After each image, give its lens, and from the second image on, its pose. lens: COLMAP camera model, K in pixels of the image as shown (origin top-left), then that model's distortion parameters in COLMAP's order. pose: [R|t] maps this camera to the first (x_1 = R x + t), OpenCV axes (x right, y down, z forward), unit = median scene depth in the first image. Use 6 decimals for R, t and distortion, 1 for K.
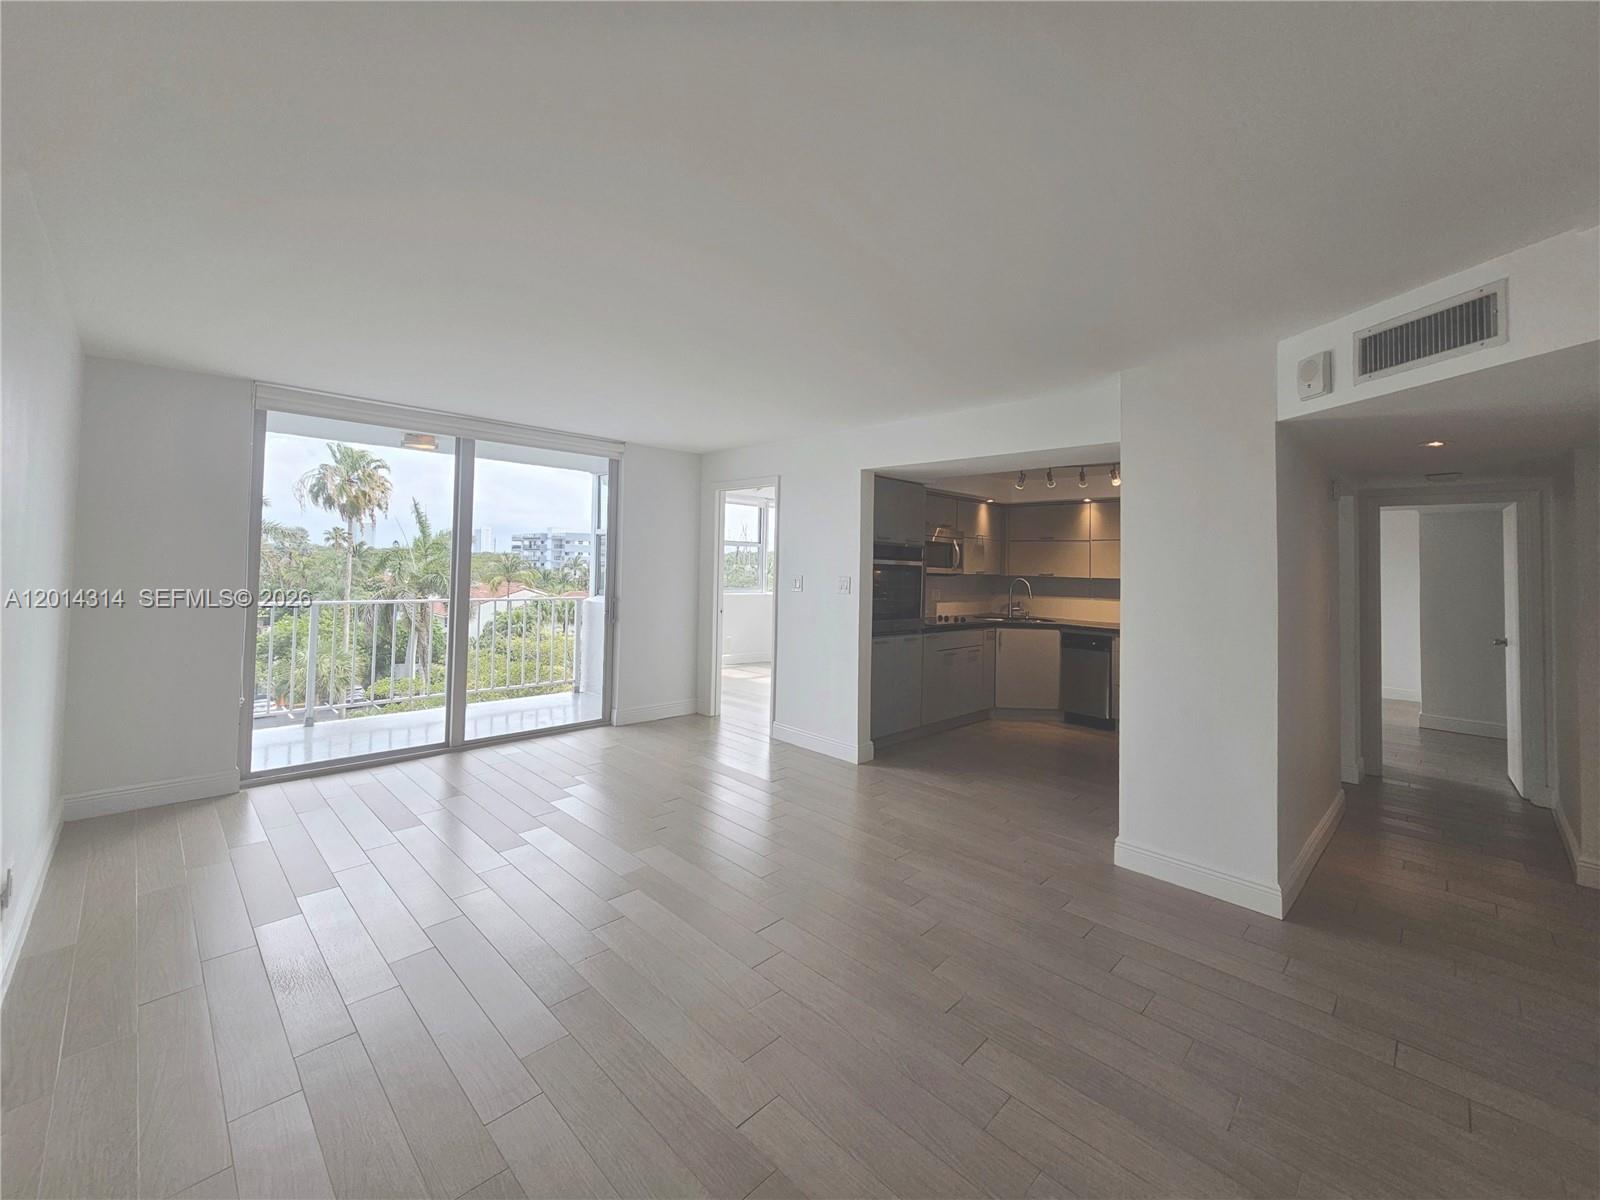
lens RADIAL K [[661.0, 0, 800.7], [0, 661.0, 539.4], [0, 0, 1]] dist [-0.001463, -0.000125]
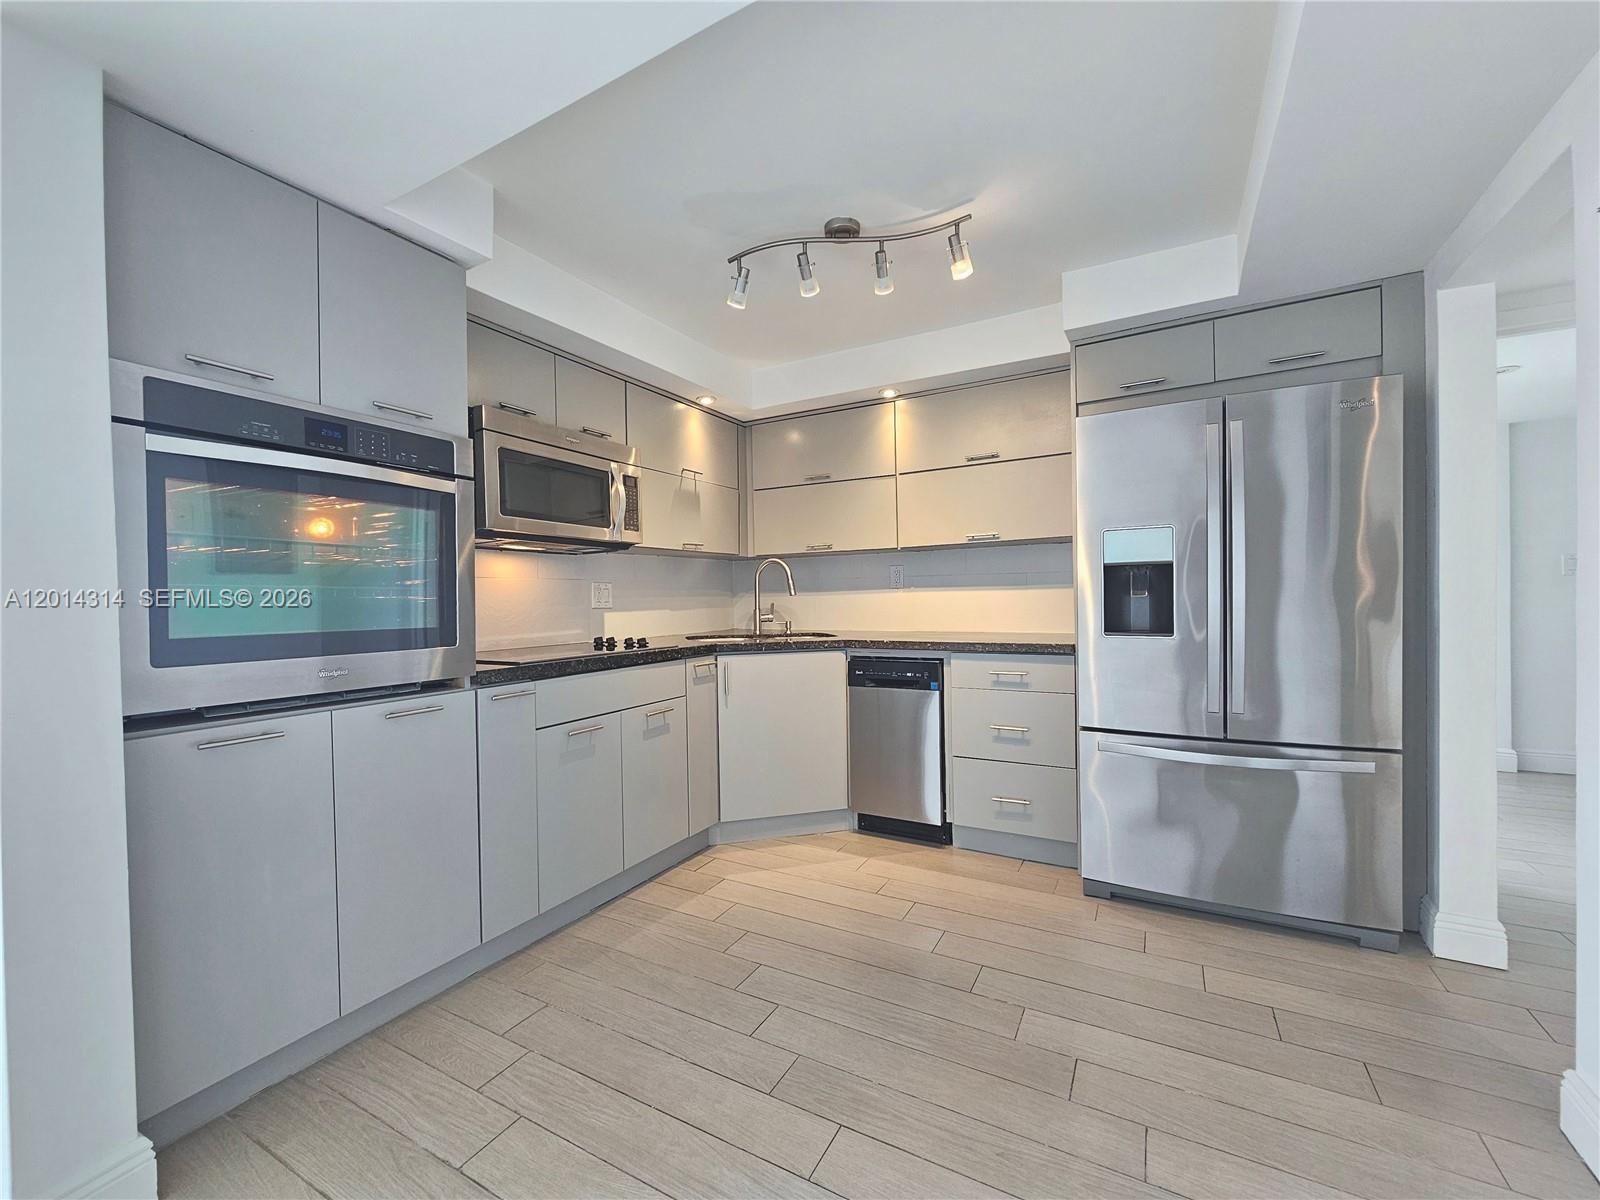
lens RADIAL K [[648.3, 0, 800.0], [0, 648.3, 600.0], [0, 0, 1]] dist [-0.000295, -0.000036]
pose [[0.958784, -0.042608, 0.280922, 0.222868], [0.030169, 0.998369, 0.048460, 0.072787], [-0.282528, -0.037987, 0.958507, 0.539281]]
